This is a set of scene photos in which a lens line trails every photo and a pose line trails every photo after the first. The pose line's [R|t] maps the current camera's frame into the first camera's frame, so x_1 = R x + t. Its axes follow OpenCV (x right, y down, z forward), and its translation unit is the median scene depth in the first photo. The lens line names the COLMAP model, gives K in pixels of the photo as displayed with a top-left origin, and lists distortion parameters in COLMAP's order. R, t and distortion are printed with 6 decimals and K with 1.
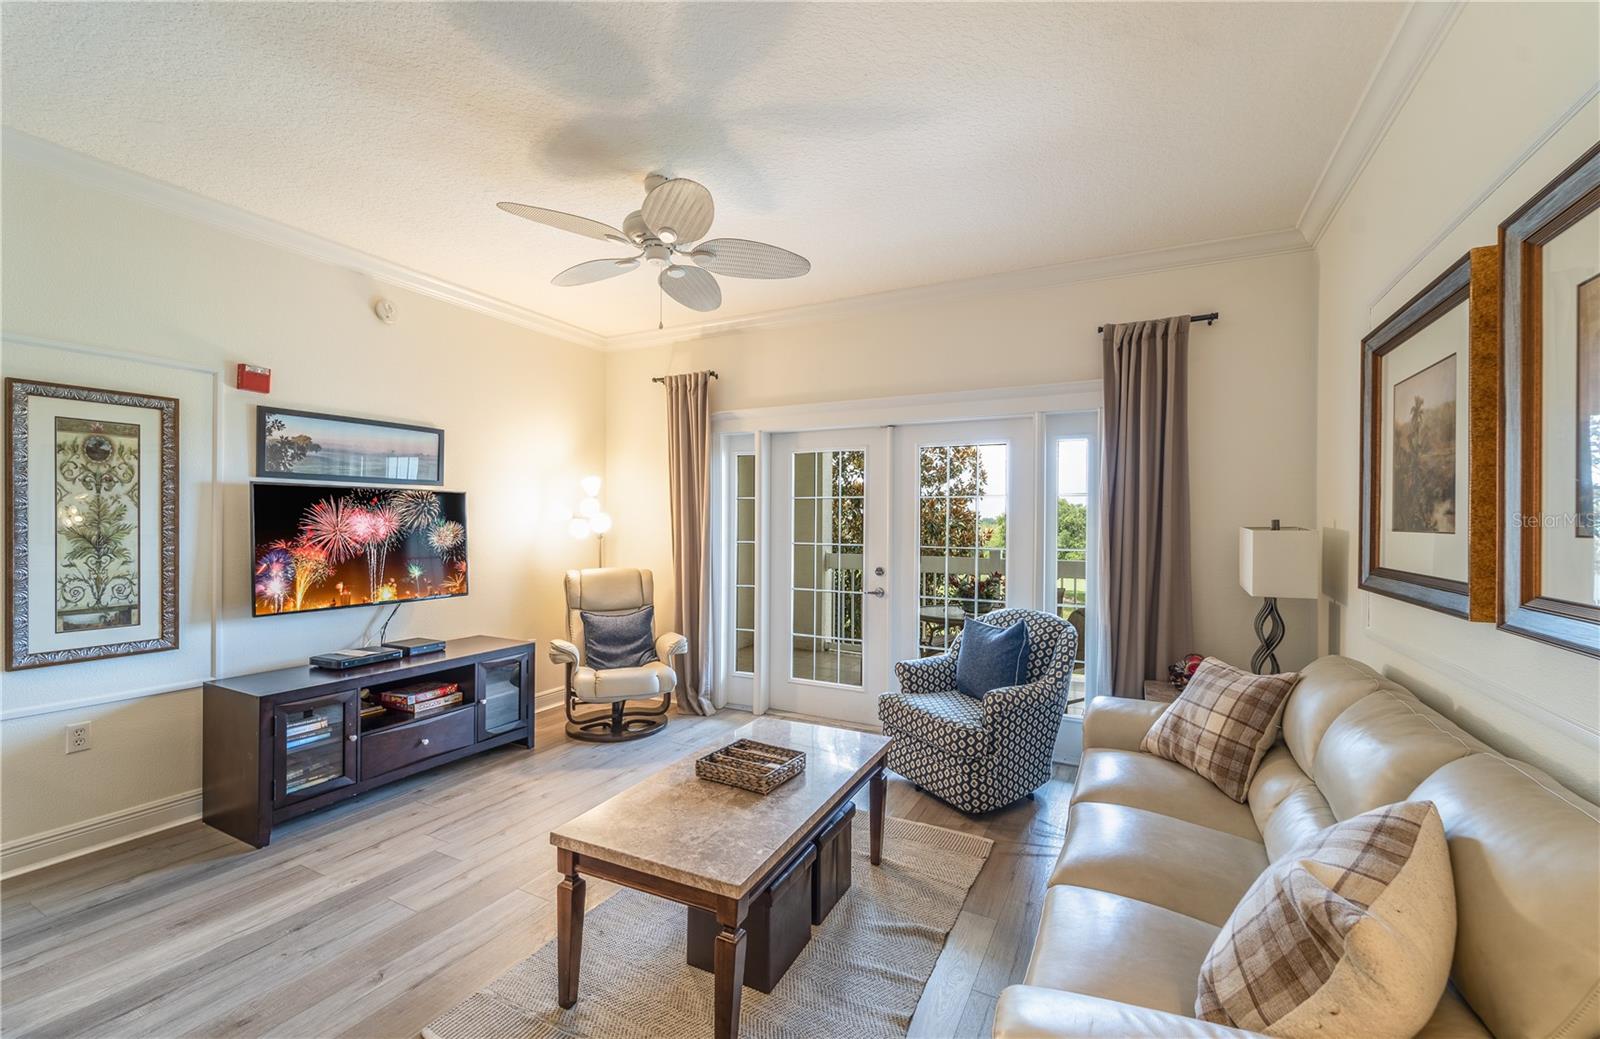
lens RADIAL K [[658.8, 0, 799.1], [0, 658.8, 523.5], [0, 0, 1]] dist [0.001268, -0.000117]
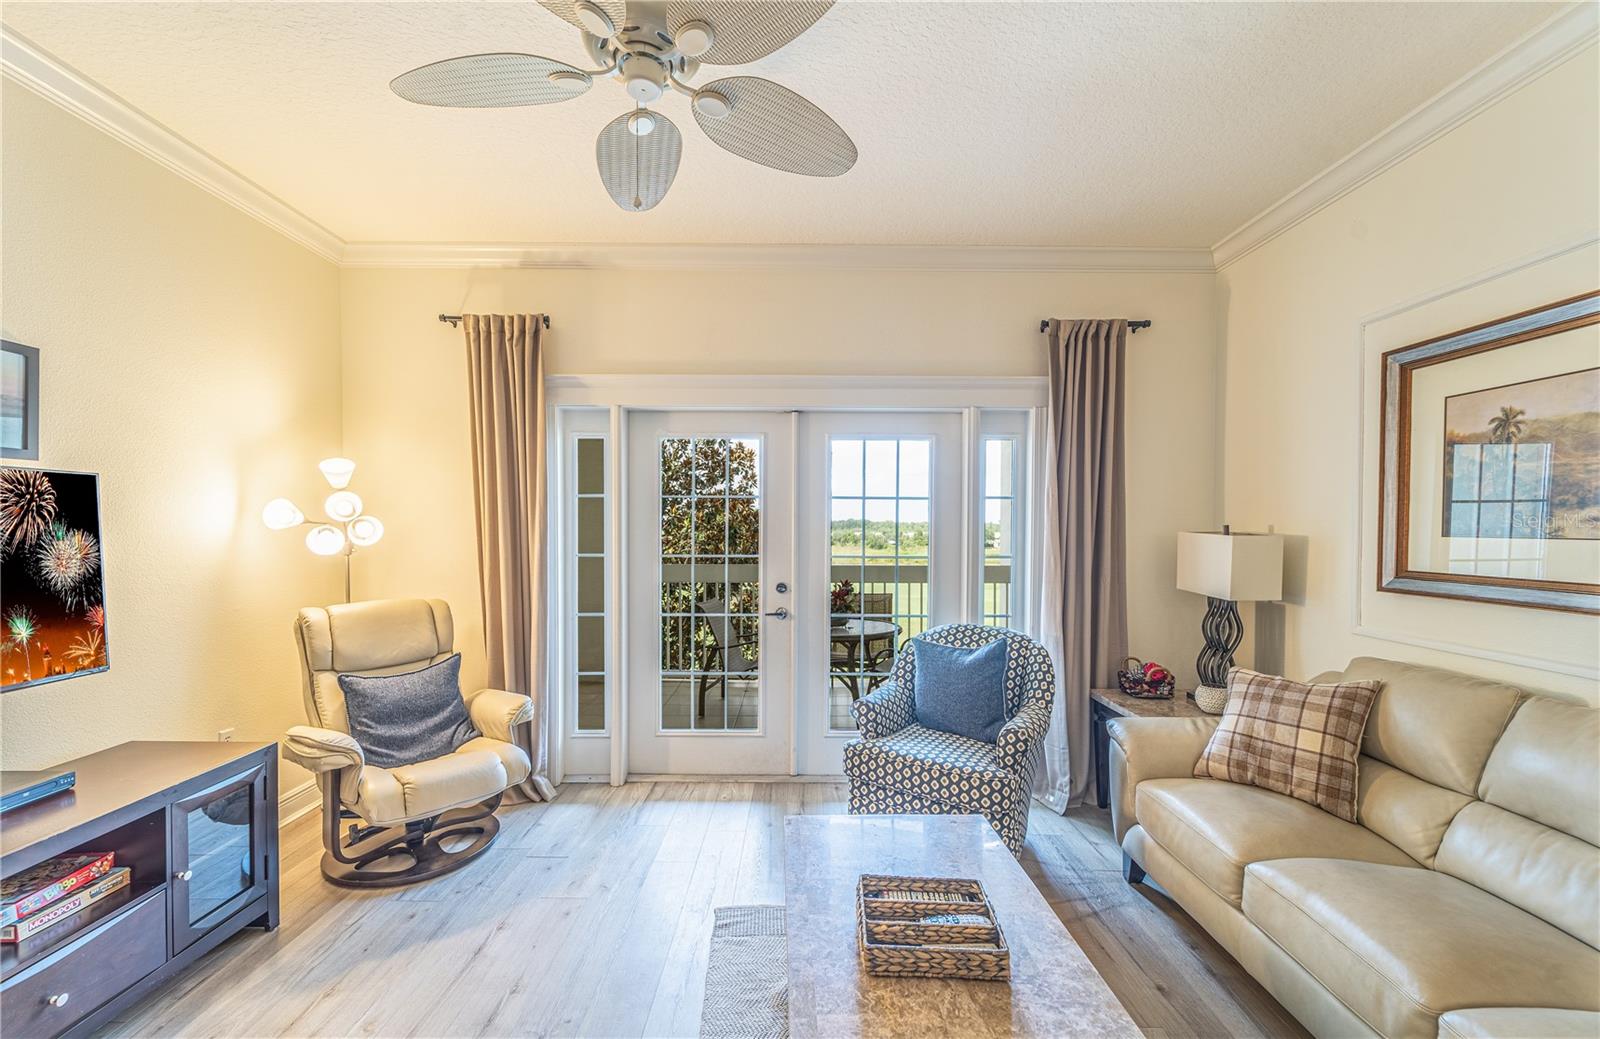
lens RADIAL K [[655.6, 0, 797.8], [0, 655.6, 537.5], [0, 0, 1]] dist [0.003048, -0.003010]
pose [[0.887140, -0.010390, 0.461383, -0.276804], [0.003019, 0.999856, 0.016710, -0.004440], [-0.461490, -0.013431, 0.887044, 0.309630]]
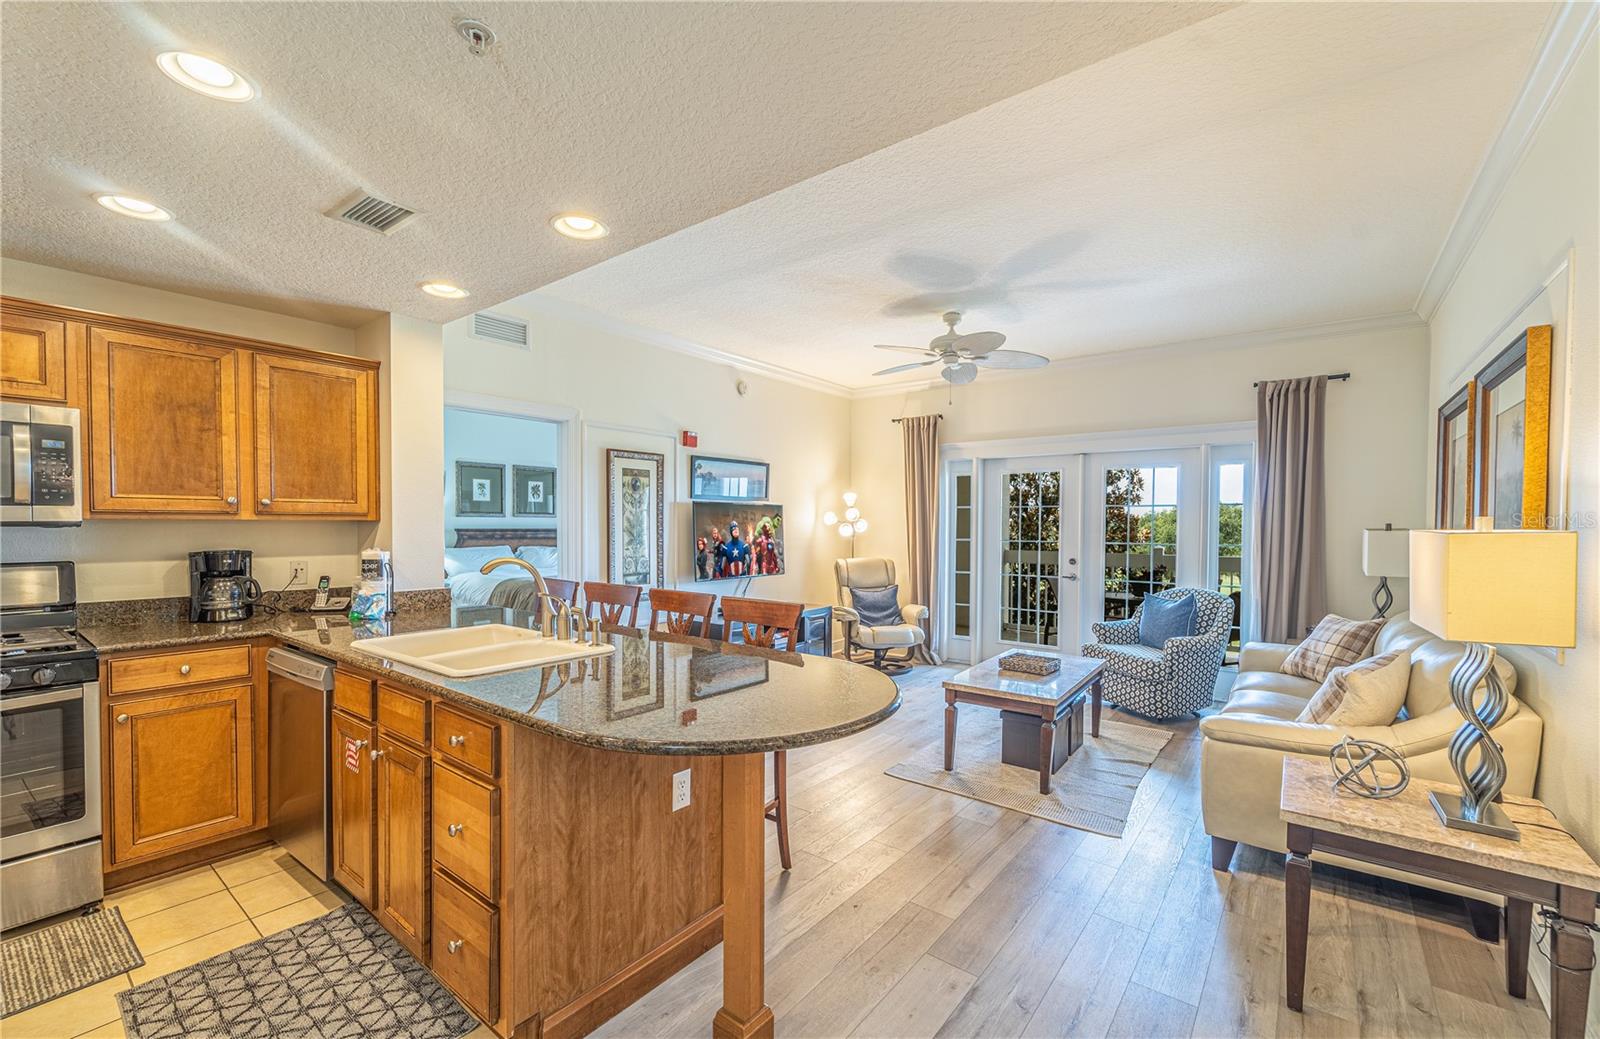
lens RADIAL K [[655.6, 0, 797.8], [0, 655.6, 537.5], [0, 0, 1]] dist [0.003048, -0.003010]
pose [[0.982967, 0.003175, -0.183753, -0.216595], [0.000247, 0.999827, 0.018599, -0.001724], [0.183780, -0.018327, 0.982796, -0.497999]]
